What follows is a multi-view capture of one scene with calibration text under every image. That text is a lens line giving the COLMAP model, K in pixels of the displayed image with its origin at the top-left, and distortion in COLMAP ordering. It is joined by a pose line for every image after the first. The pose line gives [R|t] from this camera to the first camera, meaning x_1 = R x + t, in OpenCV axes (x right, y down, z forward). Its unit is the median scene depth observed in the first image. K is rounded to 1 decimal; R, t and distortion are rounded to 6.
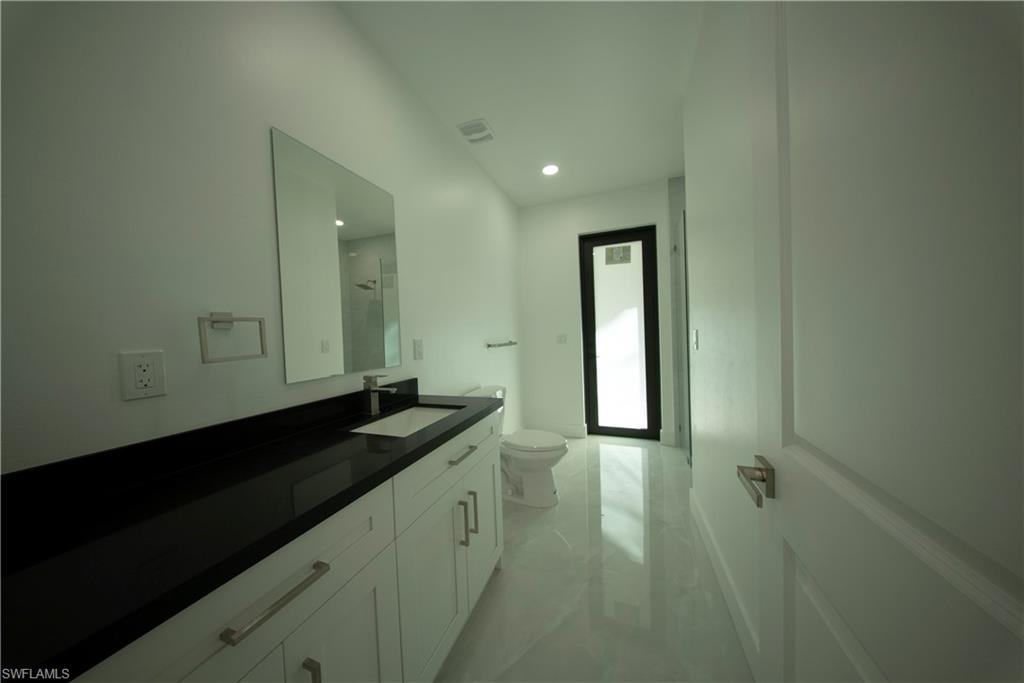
lens RADIAL K [[287.0, 0, 516.7], [0, 287.0, 340.3], [0, 0, 1]] dist [0.000365, 0.000011]
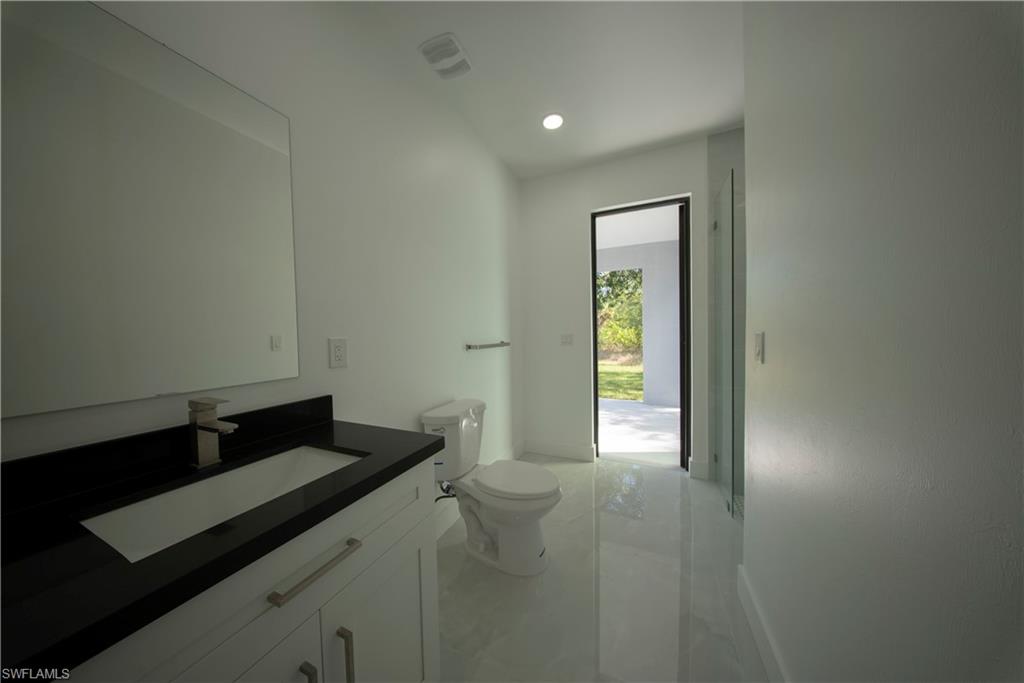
lens RADIAL K [[298.5, 0, 513.0], [0, 298.5, 339.4], [0, 0, 1]] dist [0.000183, -0.000012]
pose [[0.998110, 0.022550, -0.057161, 0.155478], [-0.022415, 0.999744, 0.003010, -0.015885], [0.057214, -0.001723, 0.998360, 0.420386]]
